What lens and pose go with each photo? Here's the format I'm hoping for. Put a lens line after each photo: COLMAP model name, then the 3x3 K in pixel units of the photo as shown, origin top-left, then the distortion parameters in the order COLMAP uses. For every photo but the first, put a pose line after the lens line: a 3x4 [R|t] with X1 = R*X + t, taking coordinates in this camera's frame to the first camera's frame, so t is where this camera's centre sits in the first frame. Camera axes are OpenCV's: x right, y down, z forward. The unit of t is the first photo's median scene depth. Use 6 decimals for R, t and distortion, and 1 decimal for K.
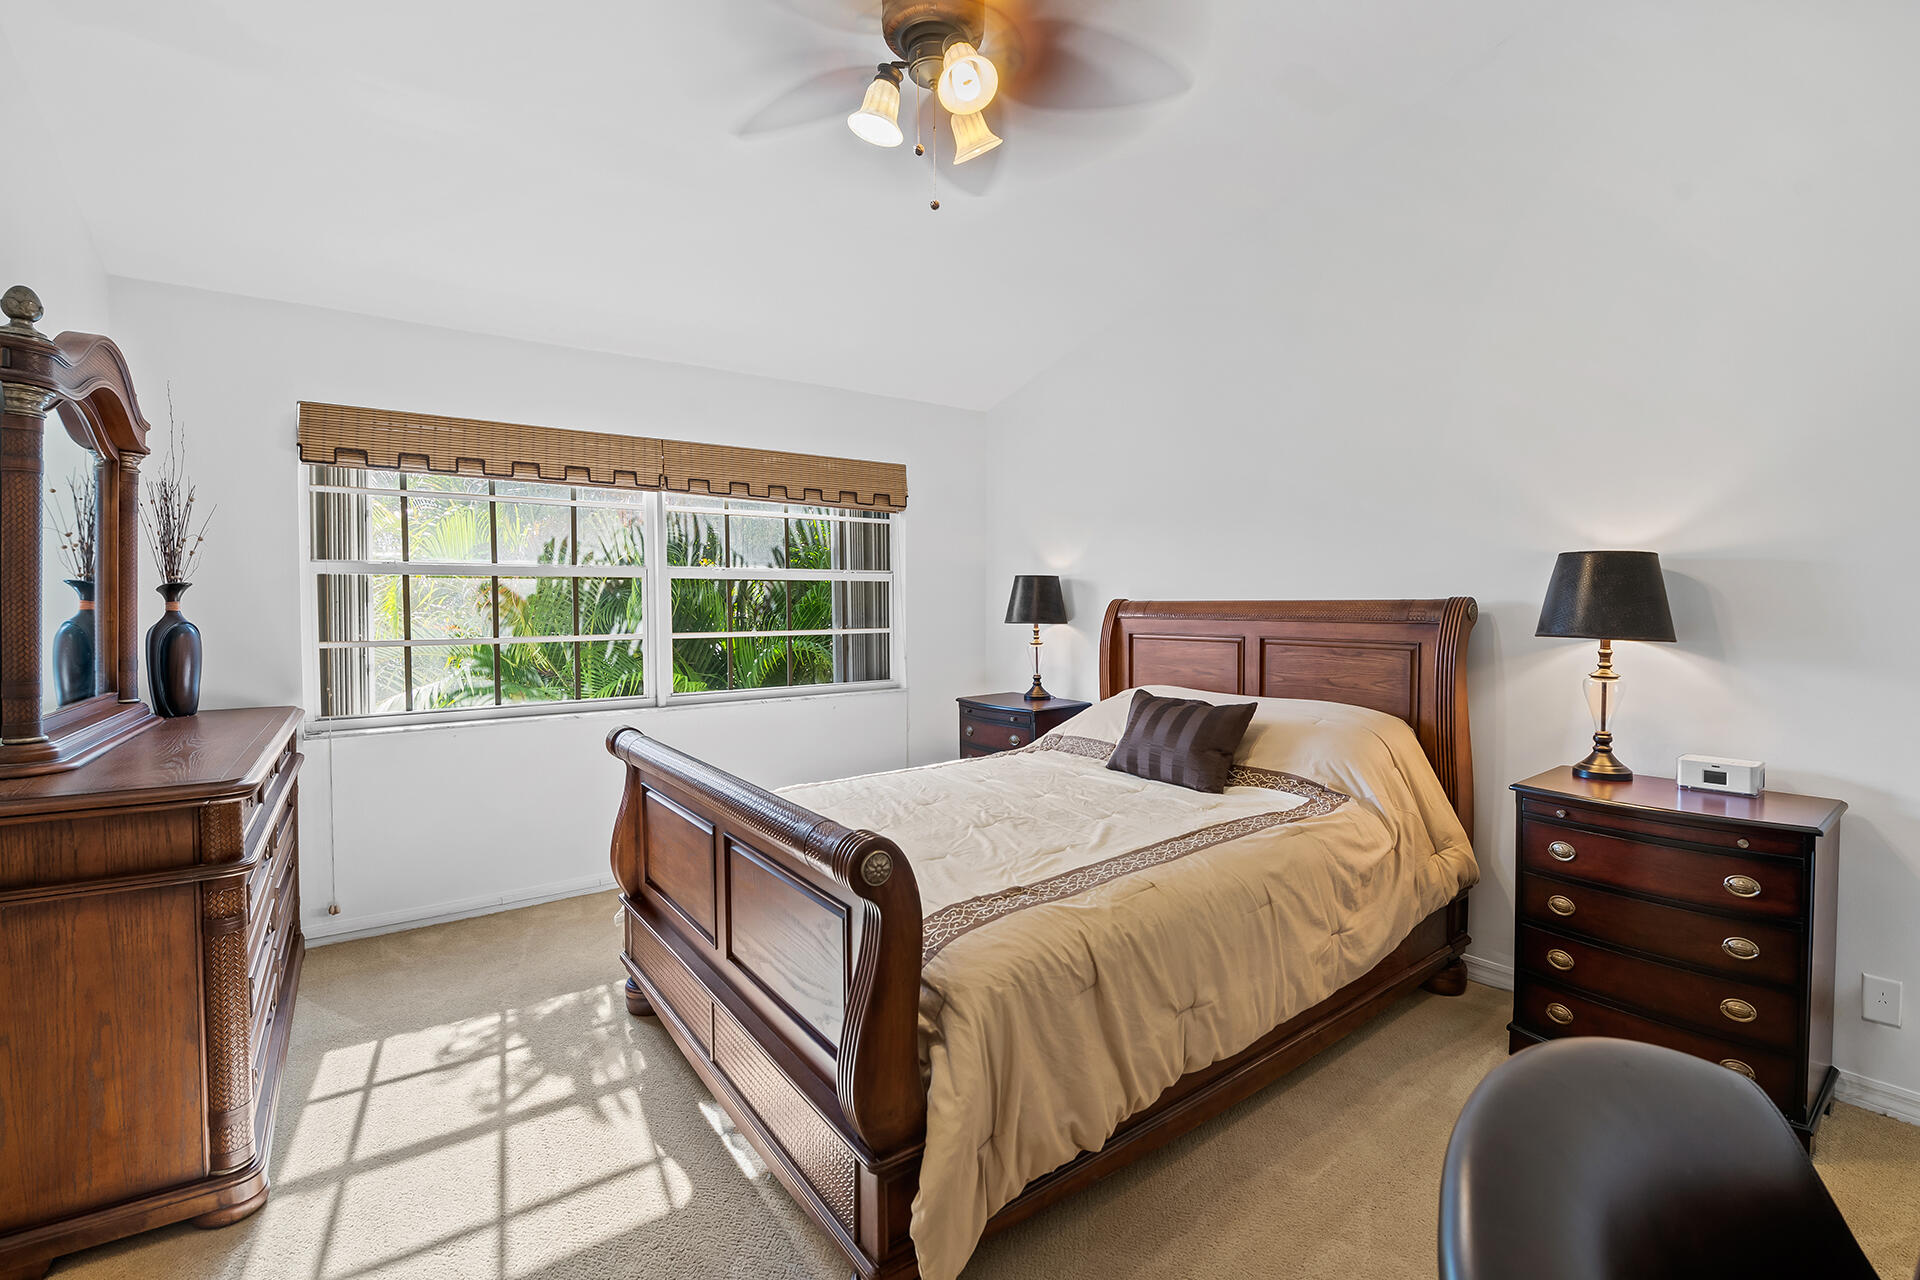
lens RADIAL K [[786.5, 0, 952.7], [0, 786.5, 628.6], [0, 0, 1]] dist [-0.002047, -0.000010]
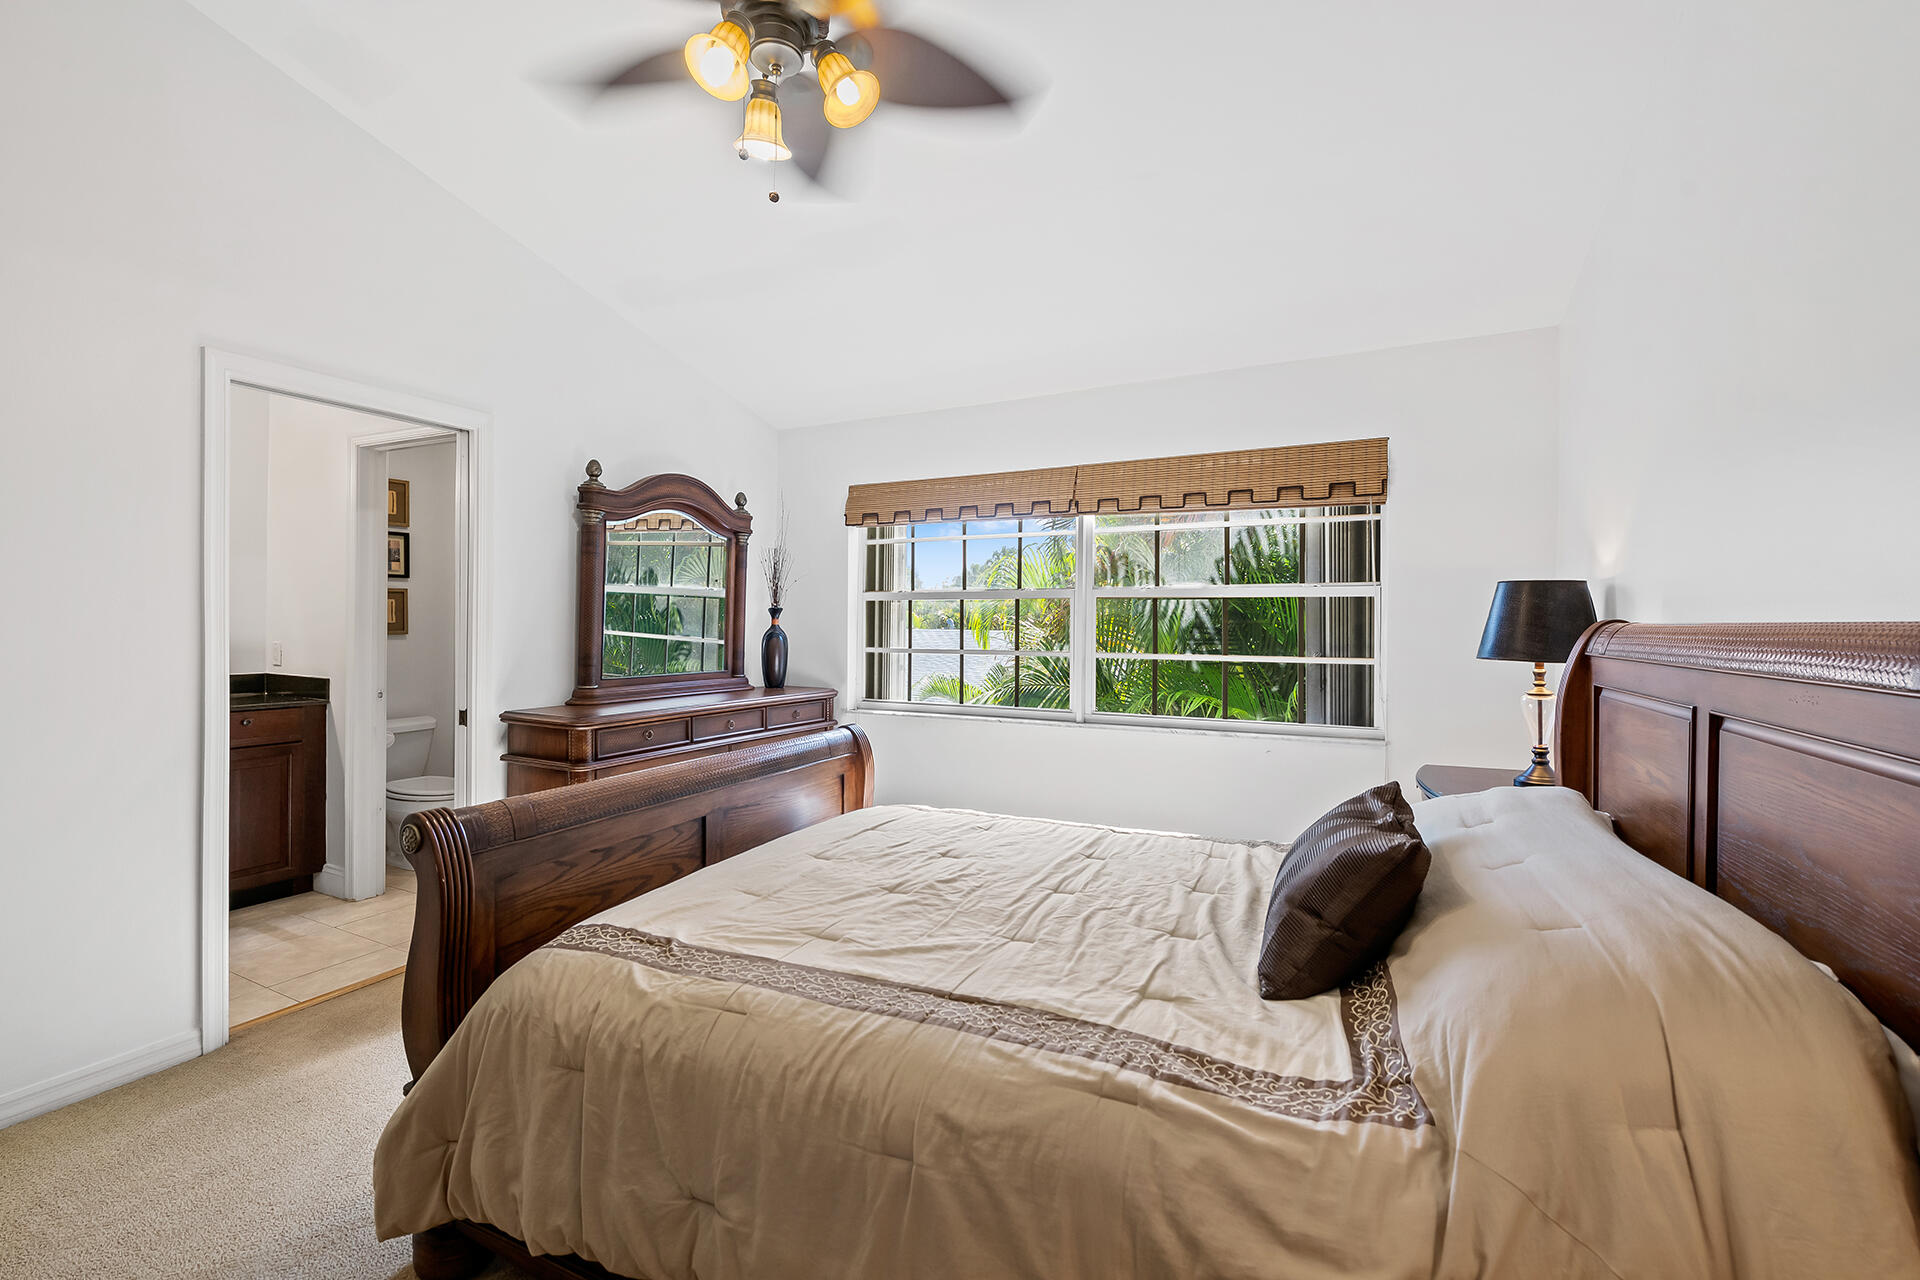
lens RADIAL K [[816.7, 0, 1003.2], [0, 816.7, 634.5], [0, 0, 1]] dist [0.003124, -0.003717]
pose [[0.498495, 0.019981, -0.866663, 0.465980], [-0.036724, 0.999324, 0.001916, -0.013558], [0.866115, 0.030872, 0.498891, 0.340418]]
